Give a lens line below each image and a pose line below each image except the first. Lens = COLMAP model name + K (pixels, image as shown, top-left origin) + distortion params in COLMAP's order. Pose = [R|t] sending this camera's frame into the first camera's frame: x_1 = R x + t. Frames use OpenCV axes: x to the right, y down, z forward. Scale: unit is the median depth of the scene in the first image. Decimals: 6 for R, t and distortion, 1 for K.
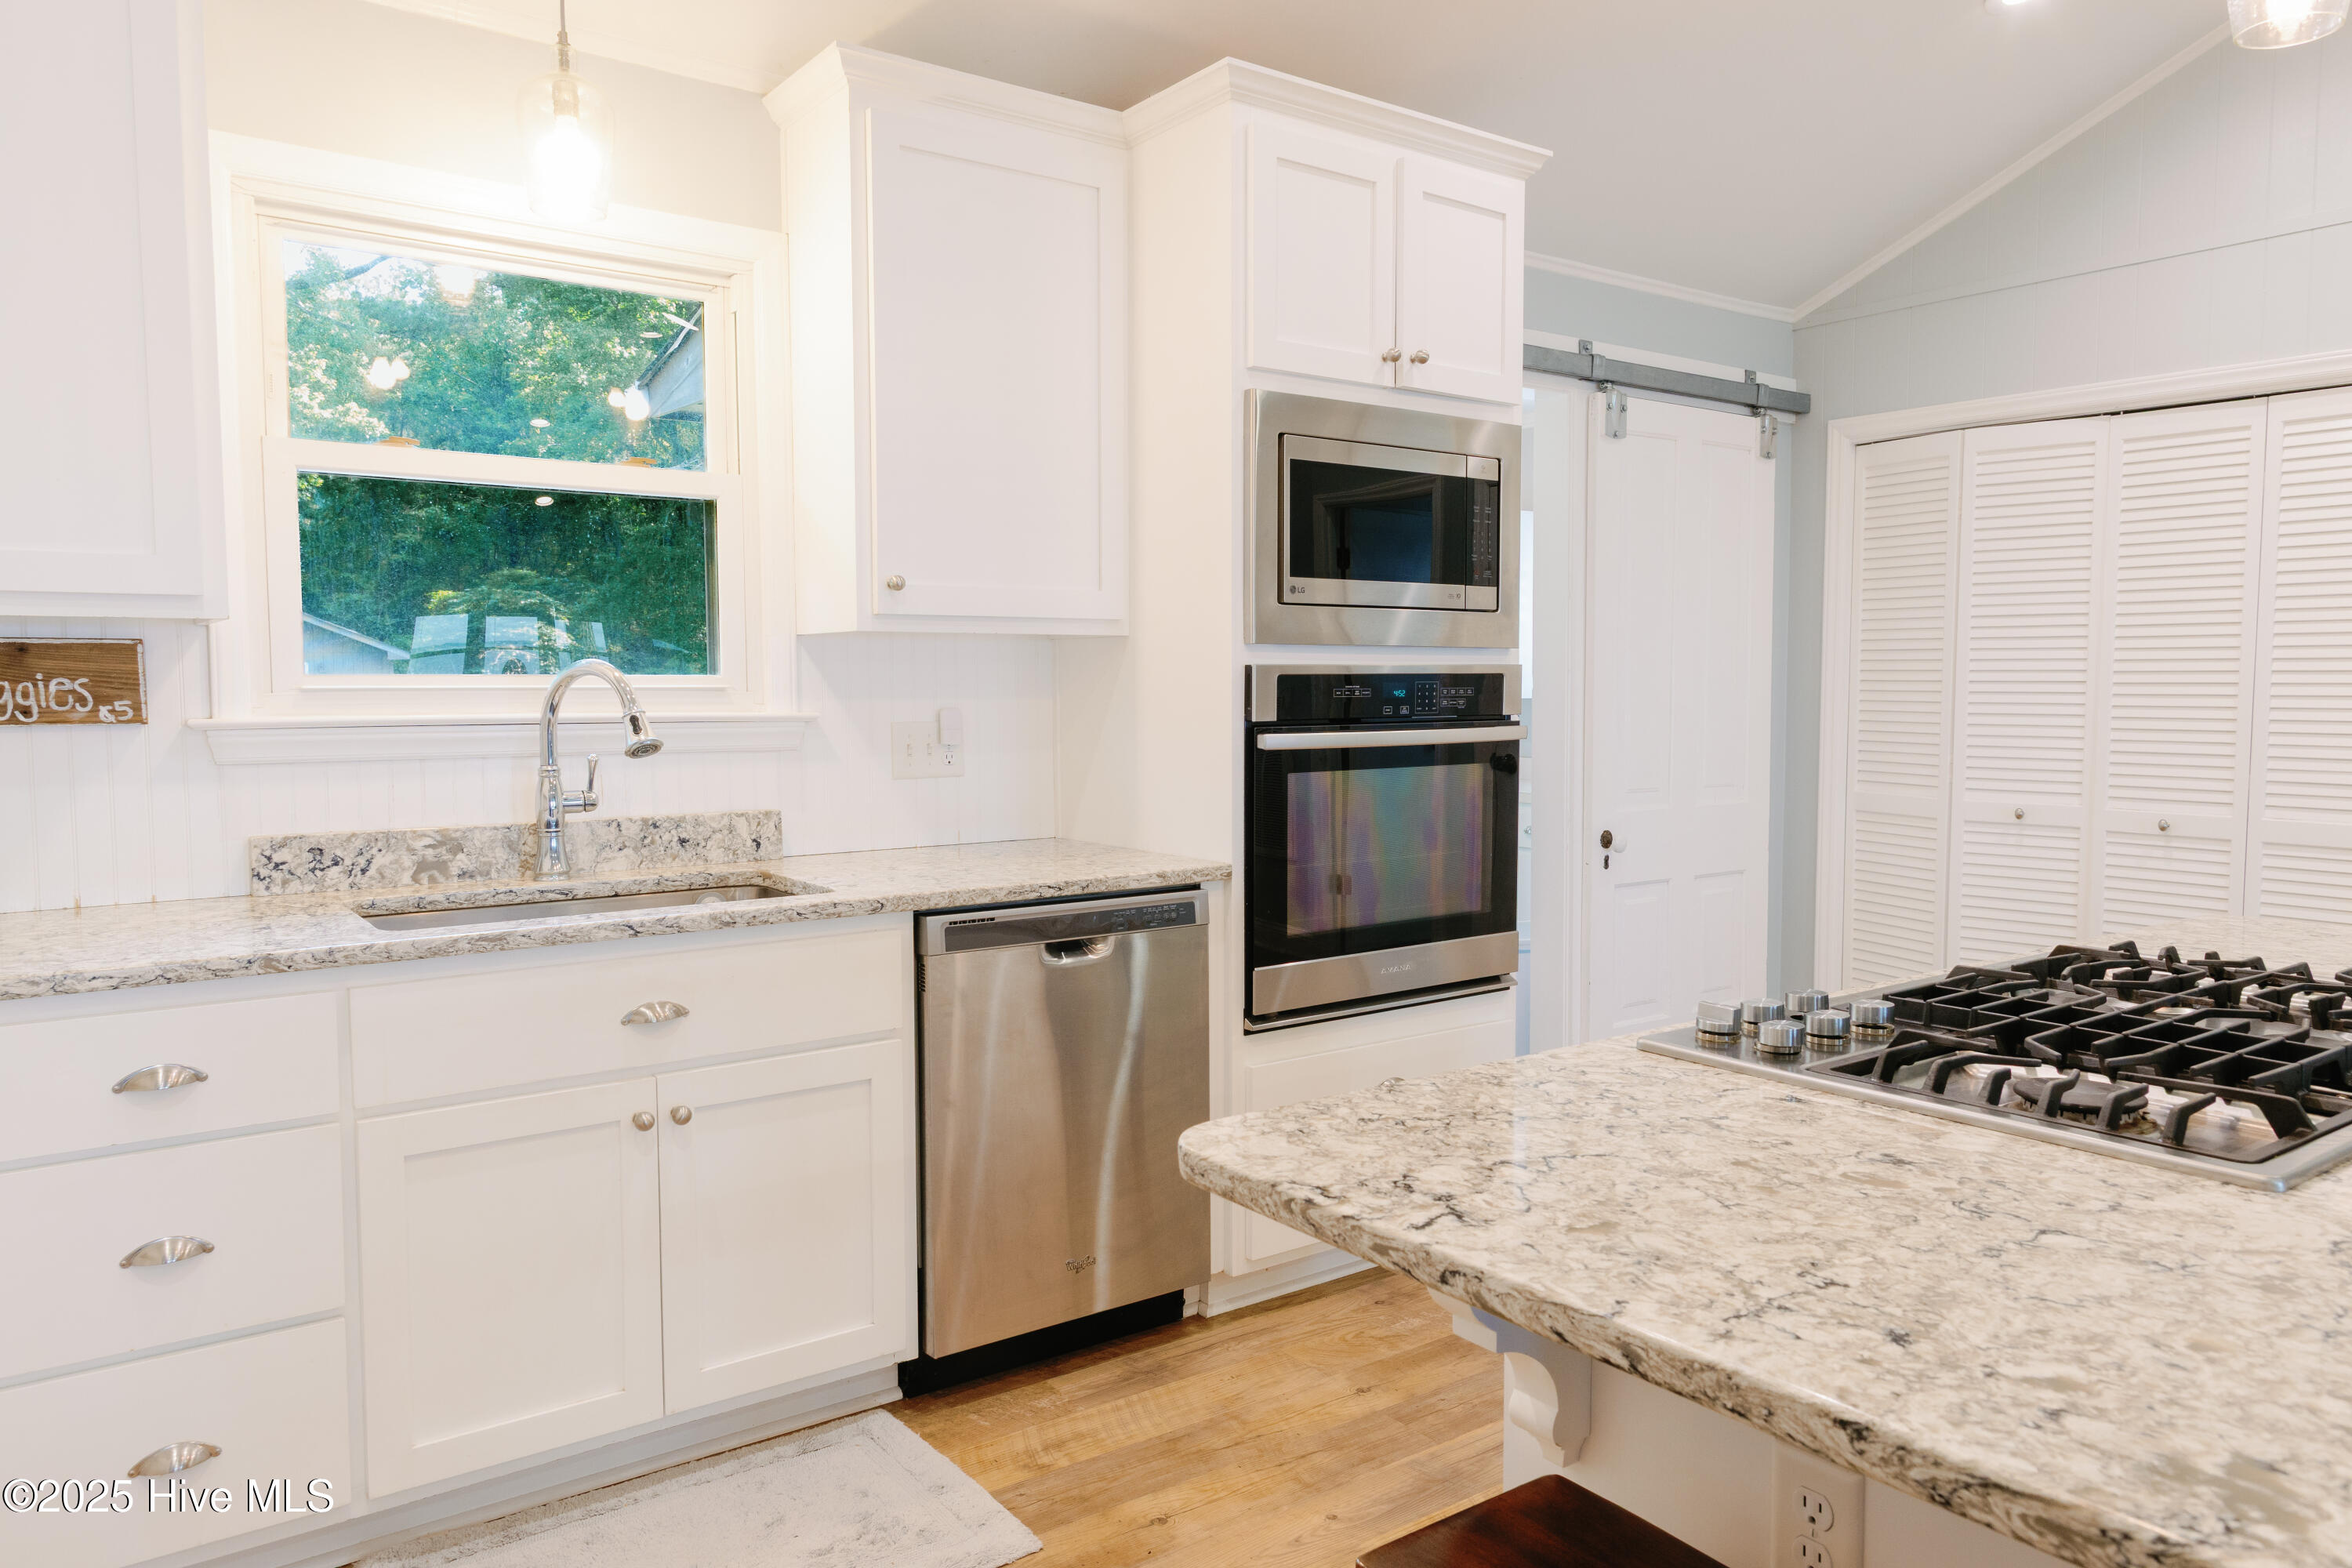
lens RADIAL K [[1603.0, 0, 1194.7], [0, 1603.0, 792.0], [0, 0, 1]] dist [0.017577, -0.013101]
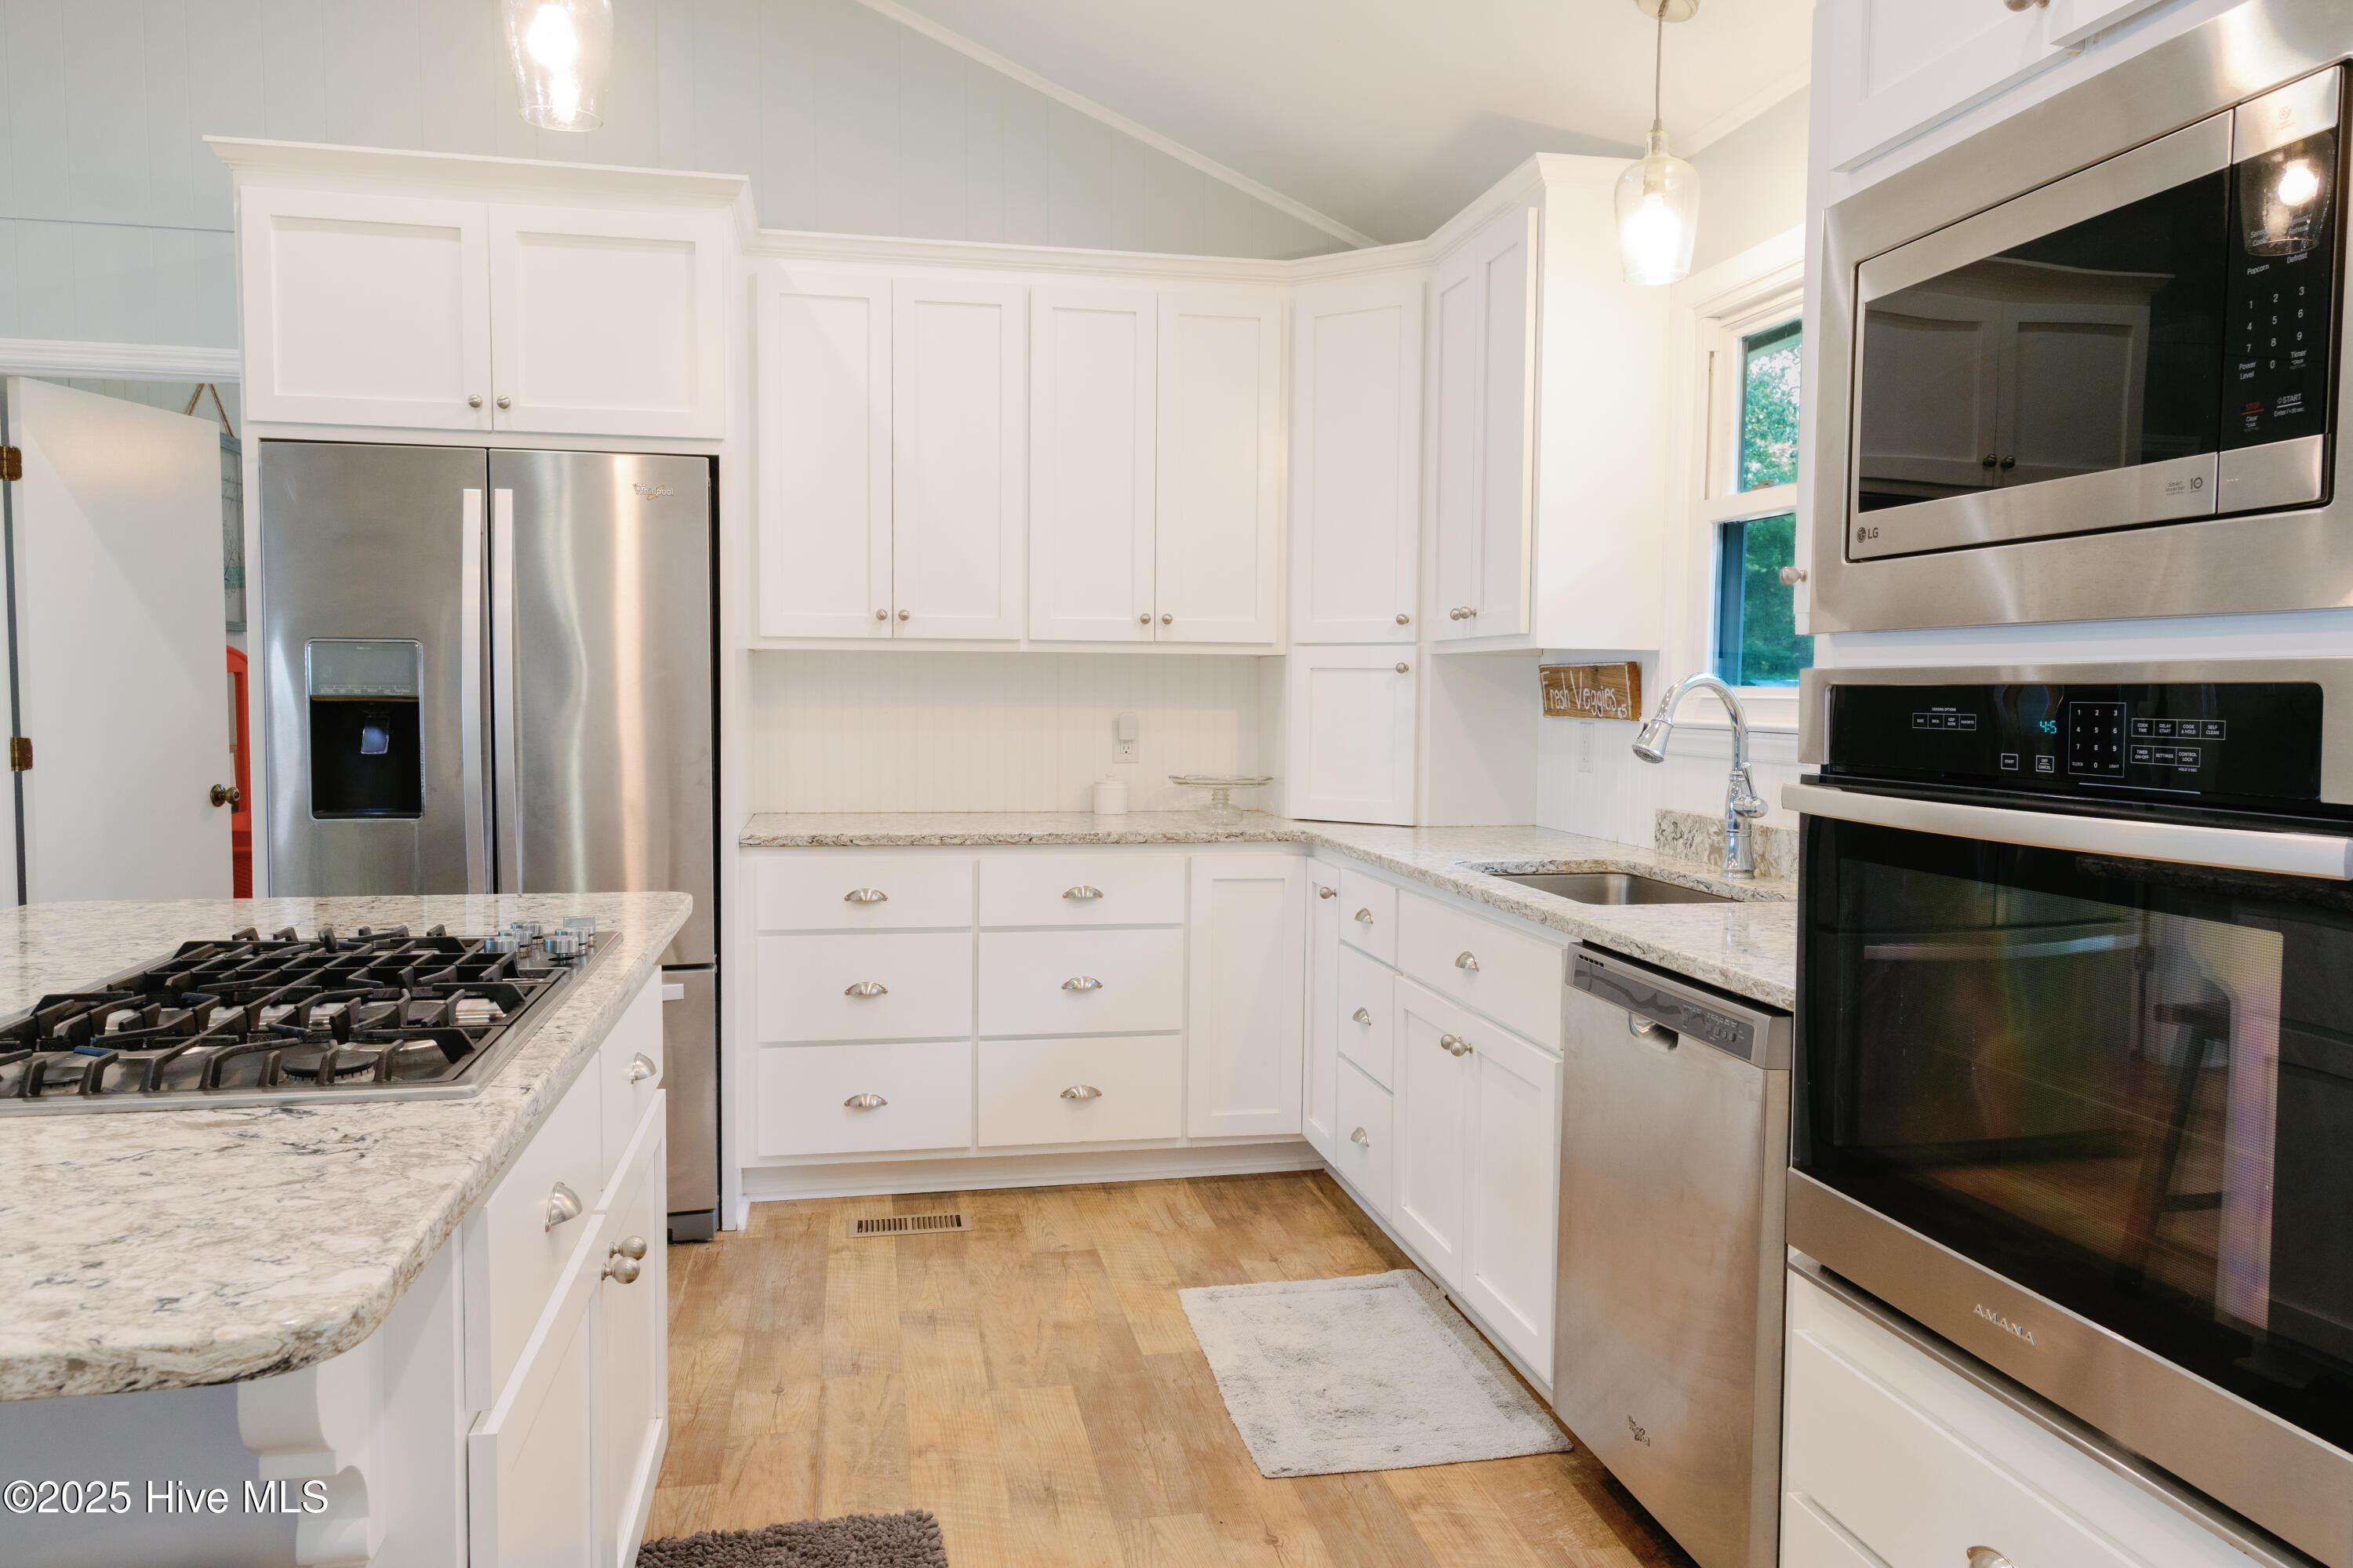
lens RADIAL K [[1638.0, 0, 1168.7], [0, 1638.0, 784.0], [0, 0, 1]] dist [0.011359, -0.004122]
pose [[-0.445745, 0.051439, -0.893681, 0.709340], [-0.069037, 0.993399, 0.091612, -0.077188], [0.892494, 0.102533, -0.439251, 1.073508]]
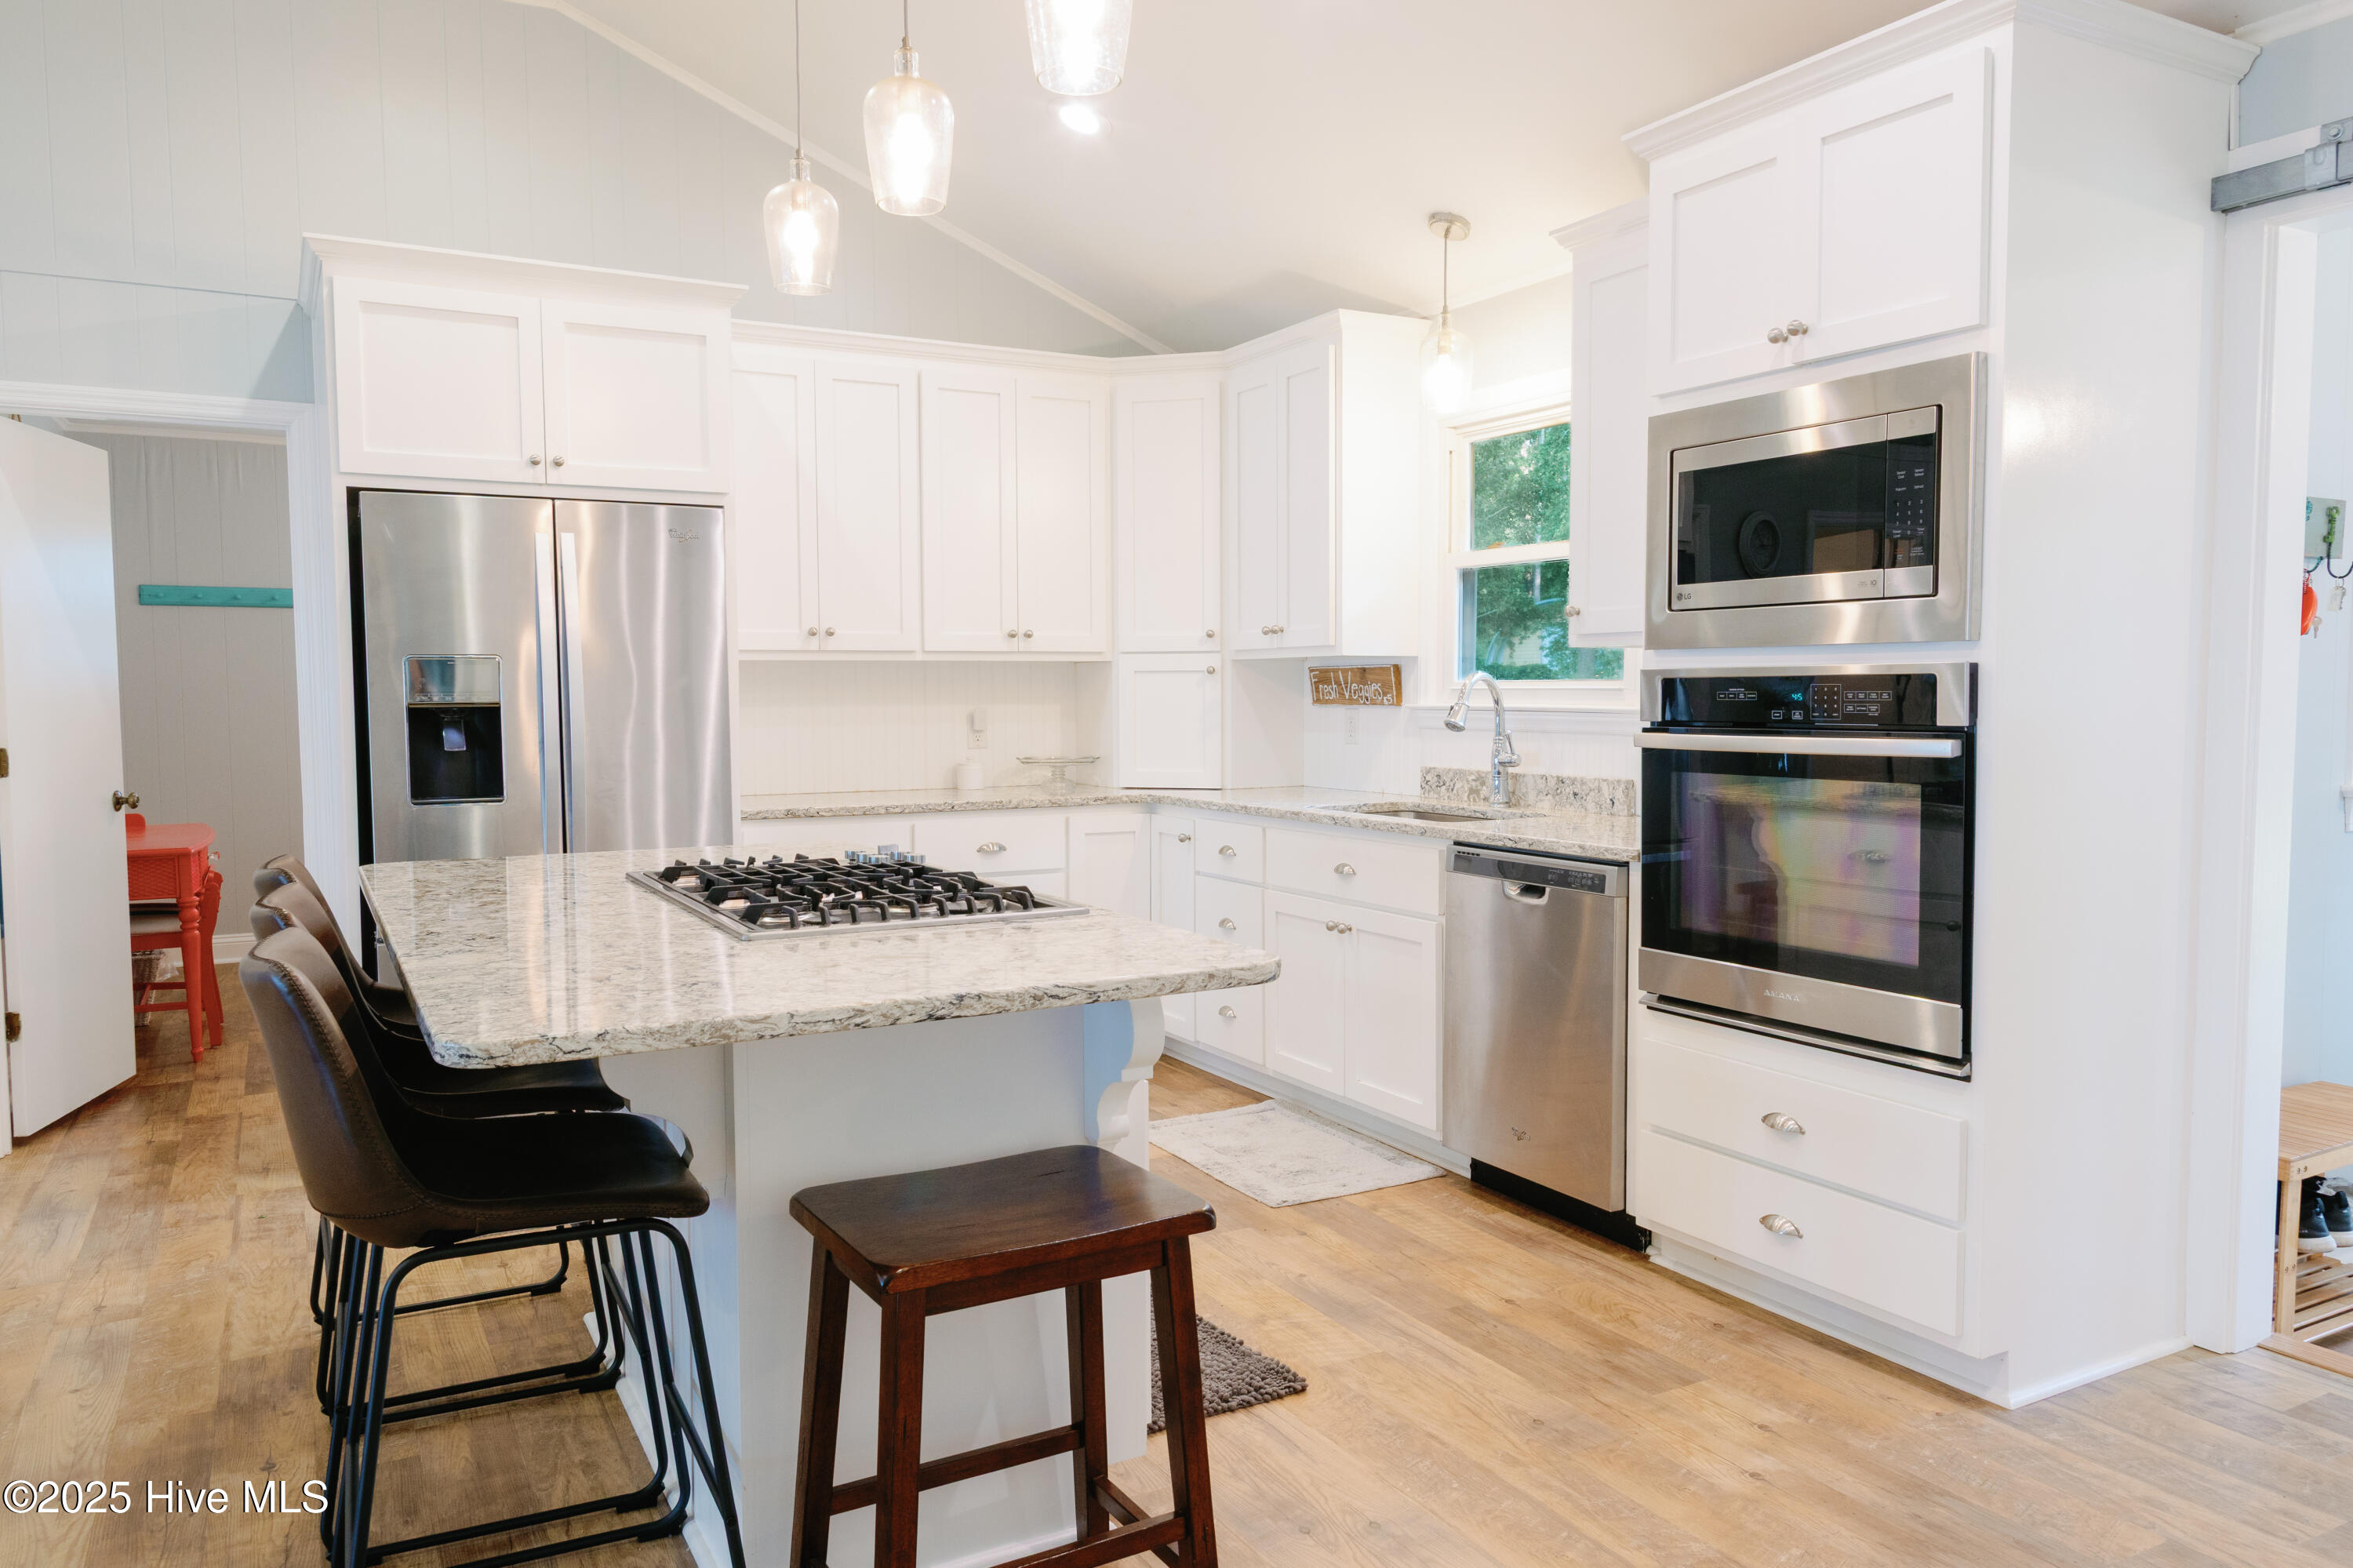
lens RADIAL K [[1638.0, 0, 1139.3], [0, 1638.0, 787.2], [0, 0, 1]] dist [0.011359, -0.004122]
pose [[-0.165057, 0.062151, -0.984324, 1.217090], [-0.062313, 0.995362, 0.073297, -0.060440], [0.984314, 0.073435, -0.160418, 0.855385]]
